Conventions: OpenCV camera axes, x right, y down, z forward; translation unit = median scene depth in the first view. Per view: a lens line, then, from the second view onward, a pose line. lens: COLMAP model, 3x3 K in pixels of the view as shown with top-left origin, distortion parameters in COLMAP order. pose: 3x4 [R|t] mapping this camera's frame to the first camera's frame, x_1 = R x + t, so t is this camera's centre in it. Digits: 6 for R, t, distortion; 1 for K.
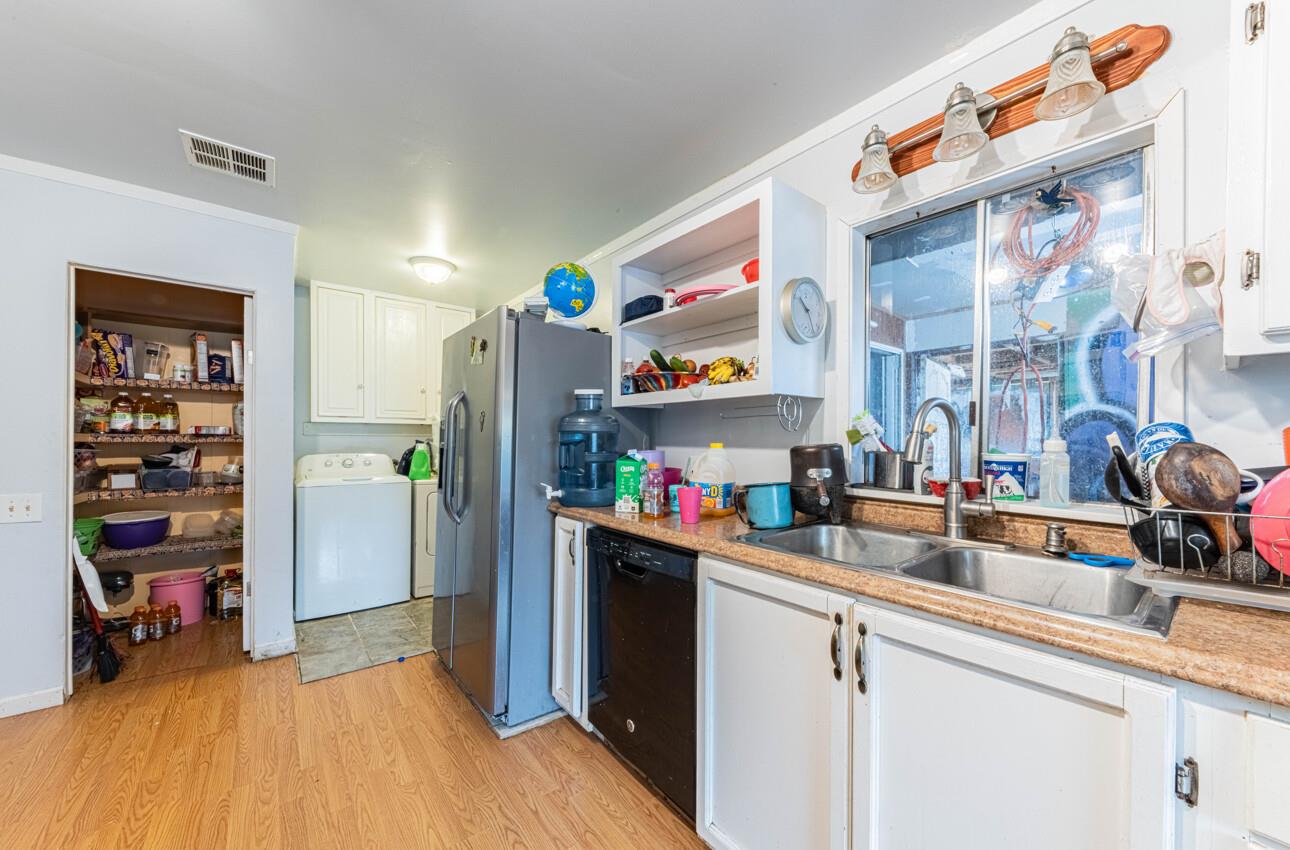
lens RADIAL K [[476.9, 0, 645.7], [0, 476.9, 445.3], [0, 0, 1]] dist [0.001195, -0.000232]
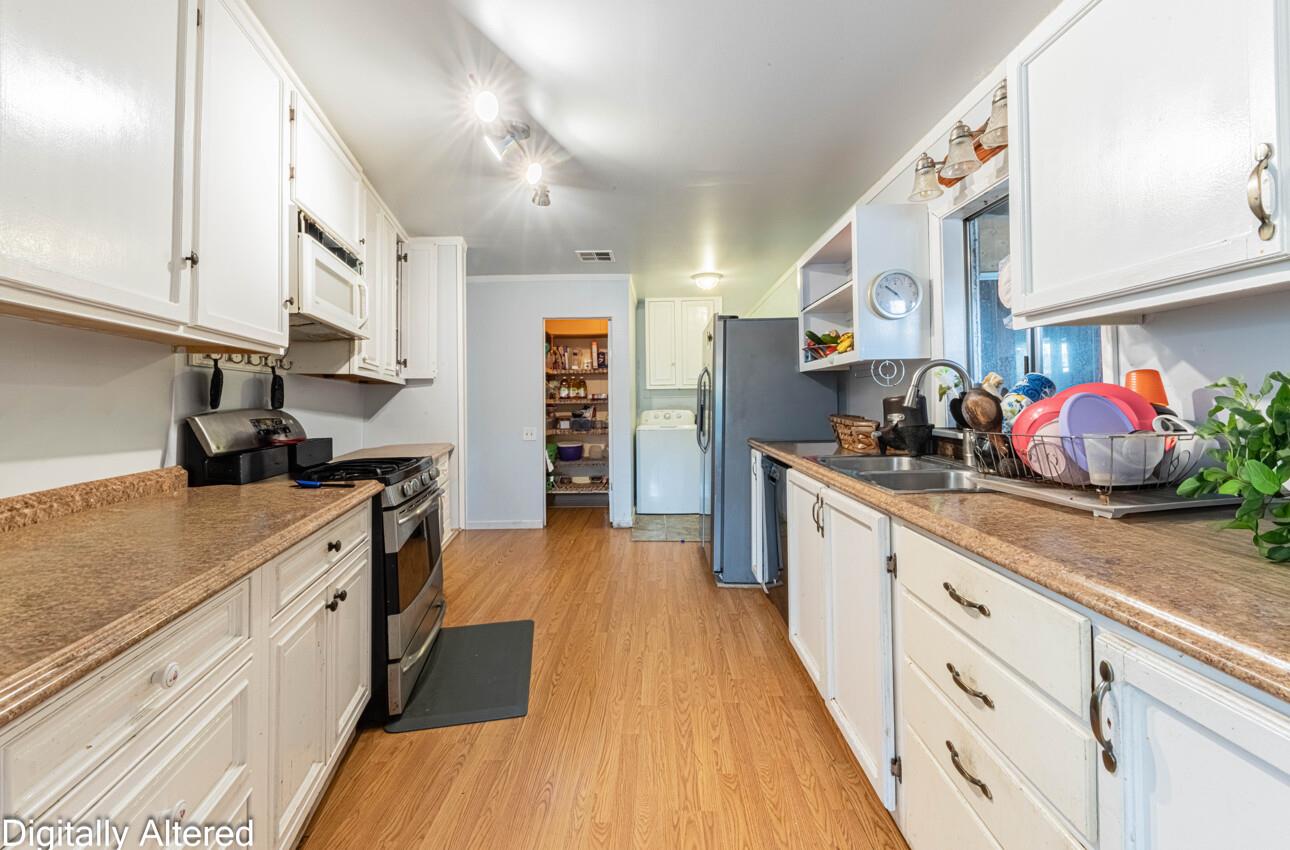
lens RADIAL K [[497.8, 0, 640.3], [0, 497.8, 399.7], [0, 0, 1]] dist [0.000457, -0.000099]
pose [[0.758764, -0.019261, -0.651081, 0.395422], [0.011449, 0.999803, -0.016235, 0.012911], [0.651265, 0.004865, 0.758835, -0.282635]]
